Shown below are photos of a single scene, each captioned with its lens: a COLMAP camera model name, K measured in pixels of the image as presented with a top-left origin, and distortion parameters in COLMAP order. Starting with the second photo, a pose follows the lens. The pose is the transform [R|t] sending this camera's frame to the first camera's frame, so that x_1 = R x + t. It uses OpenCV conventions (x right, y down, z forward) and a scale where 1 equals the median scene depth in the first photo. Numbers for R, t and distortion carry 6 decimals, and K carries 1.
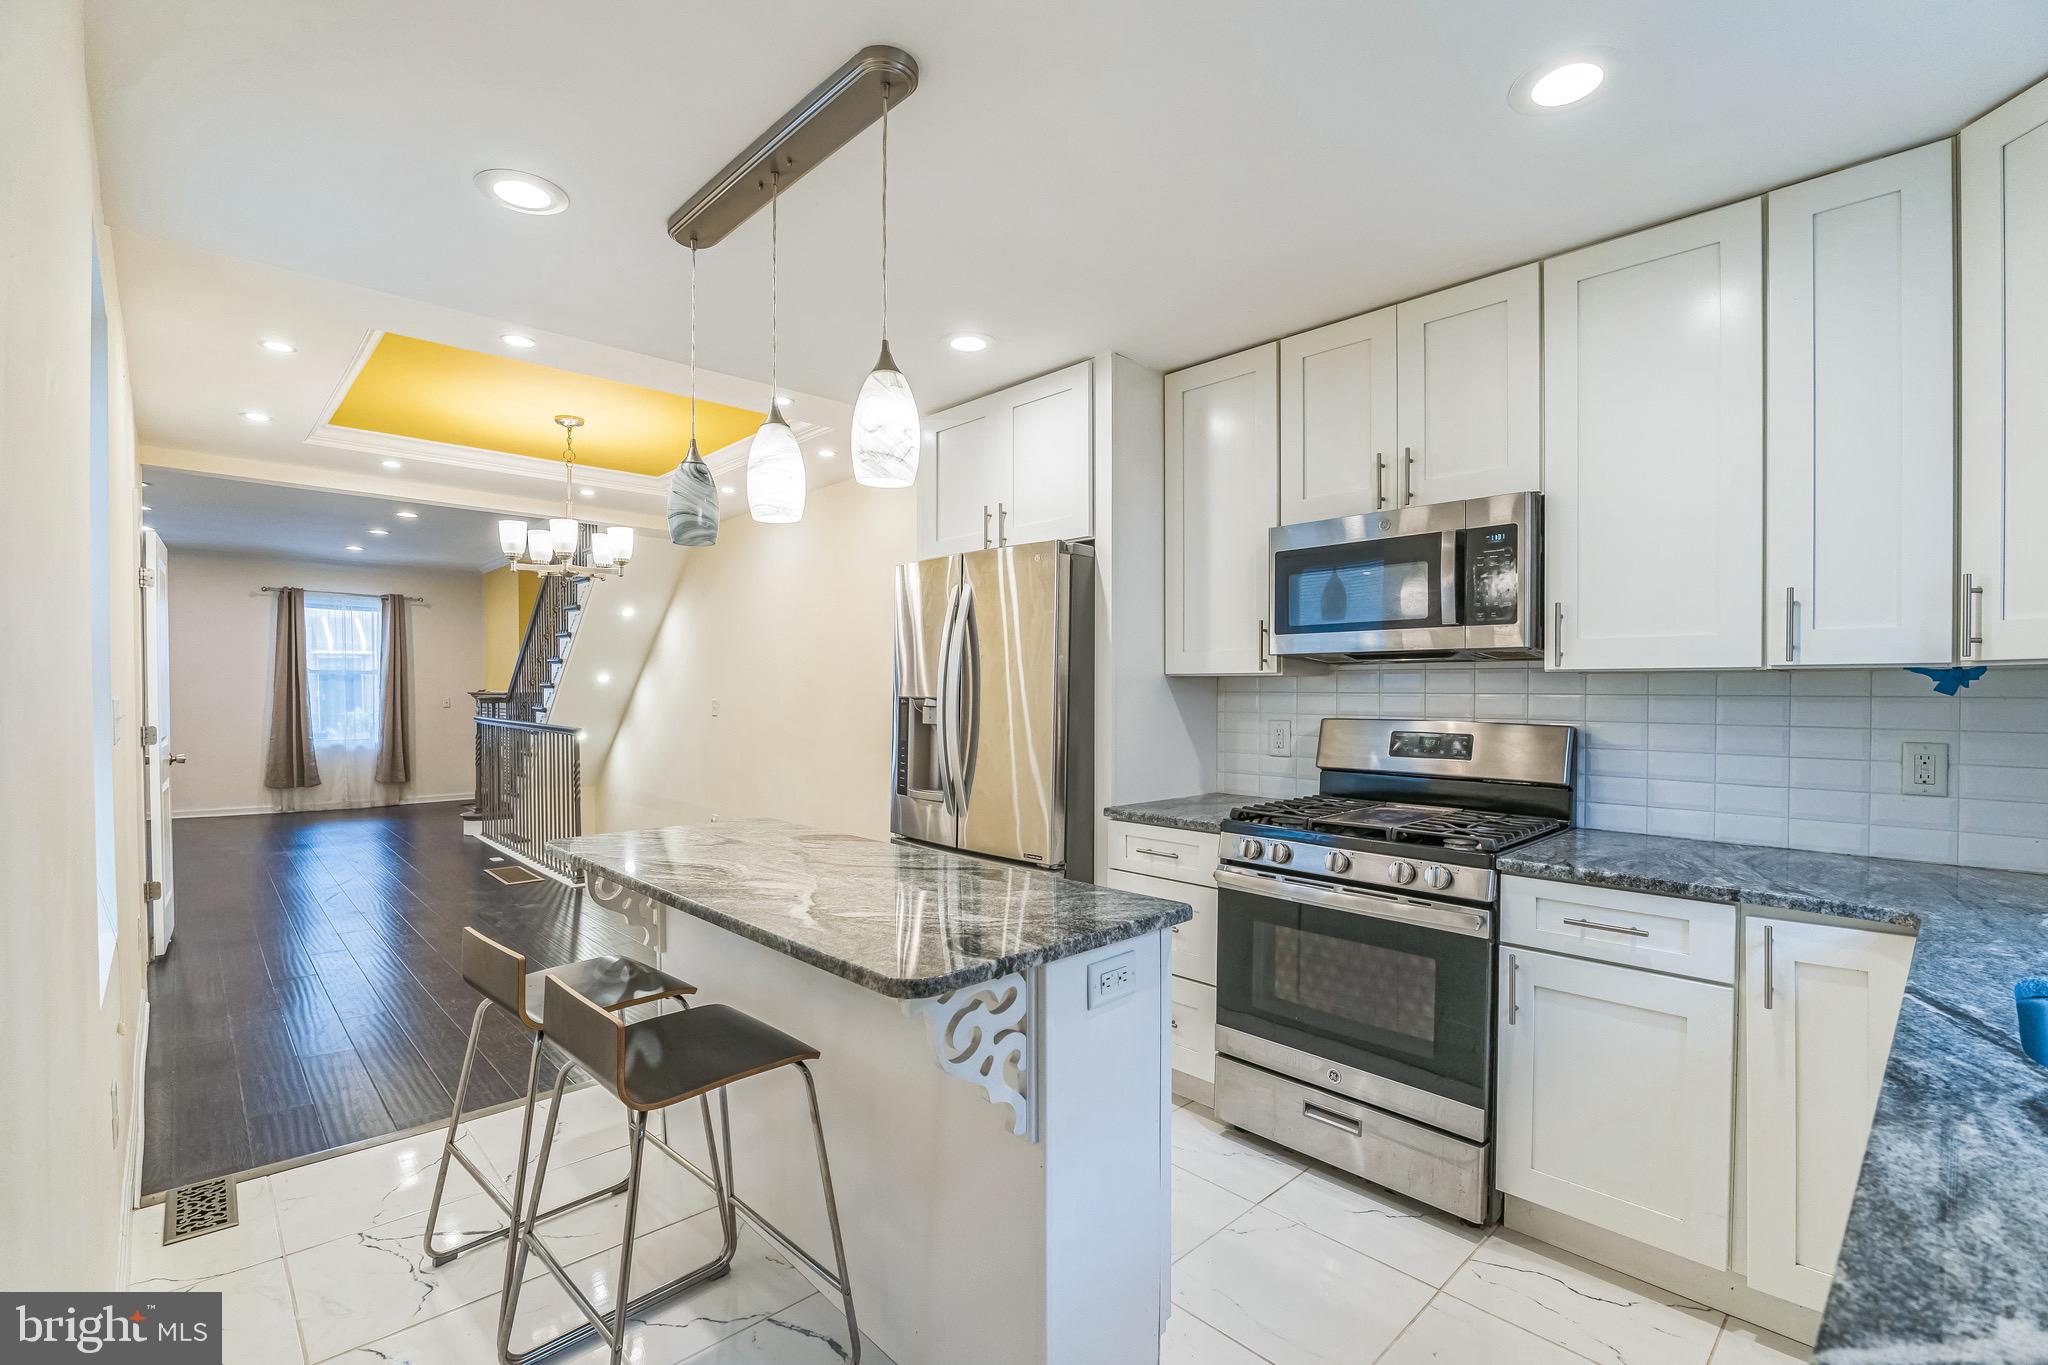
lens RADIAL K [[912.7, 0, 1006.8], [0, 912.7, 688.9], [0, 0, 1]] dist [-0.007725, -0.000888]
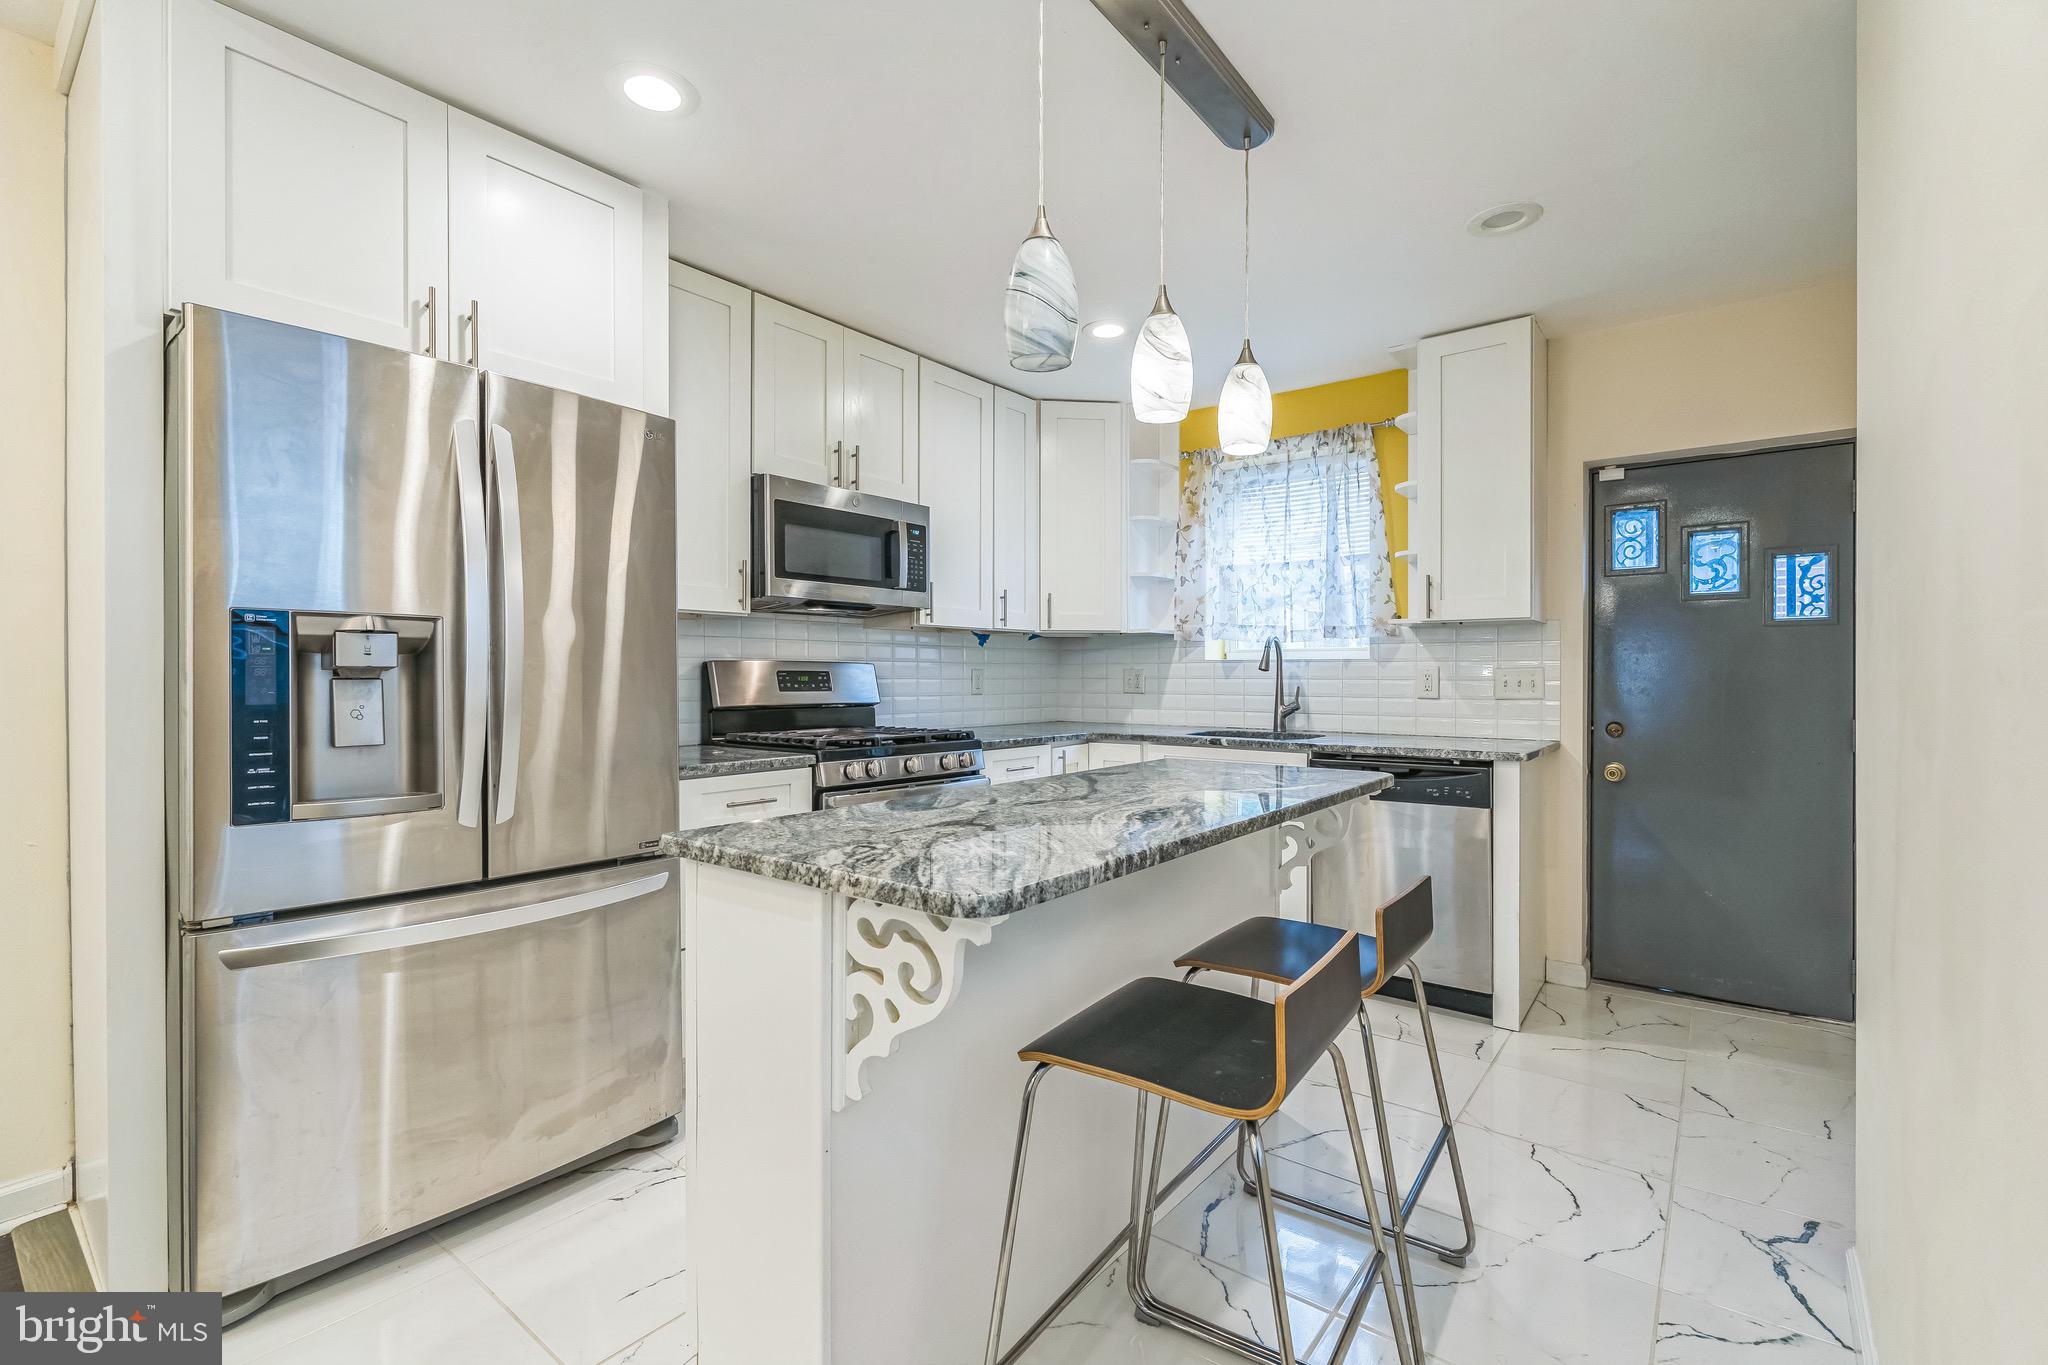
lens RADIAL K [[912.7, 0, 1018.6], [0, 912.7, 664.0], [0, 0, 1]] dist [-0.007725, -0.000888]
pose [[-0.141919, 0.014744, 0.989768, -1.158648], [0.005467, 0.999885, -0.014110, 0.083829], [-0.989863, 0.003408, -0.141984, 1.302173]]
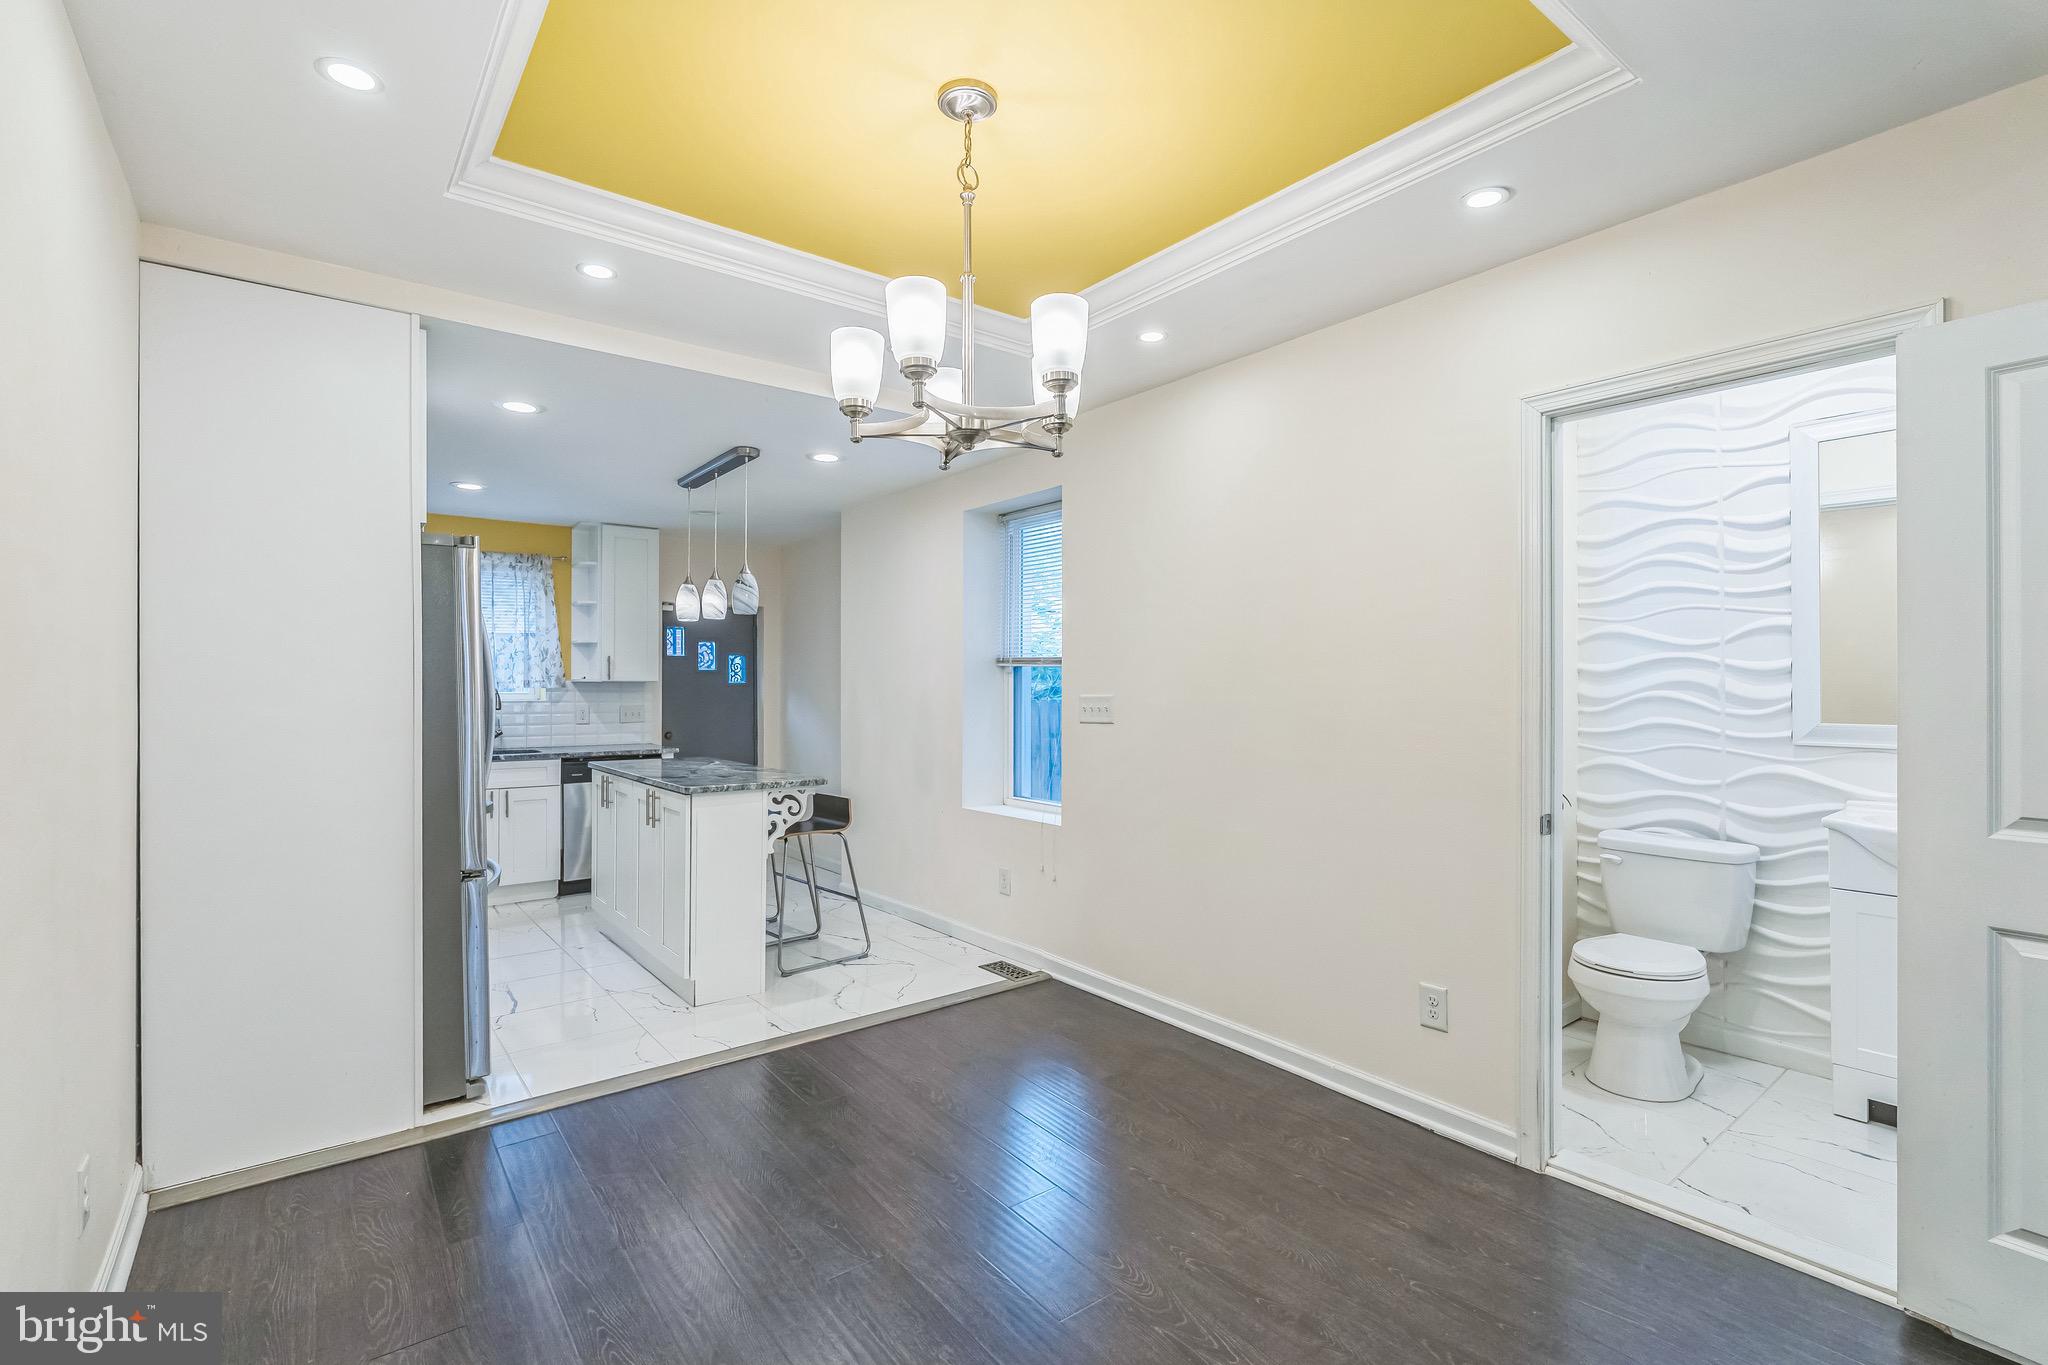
lens RADIAL K [[912.7, 0, 1004.8], [0, 912.7, 676.2], [0, 0, 1]] dist [-0.007725, -0.000888]
pose [[-0.993026, 0.005031, 0.117787, -1.287600], [0.004136, 0.999961, -0.007843, -0.006900], [-0.117822, -0.007301, -0.993008, 3.287856]]
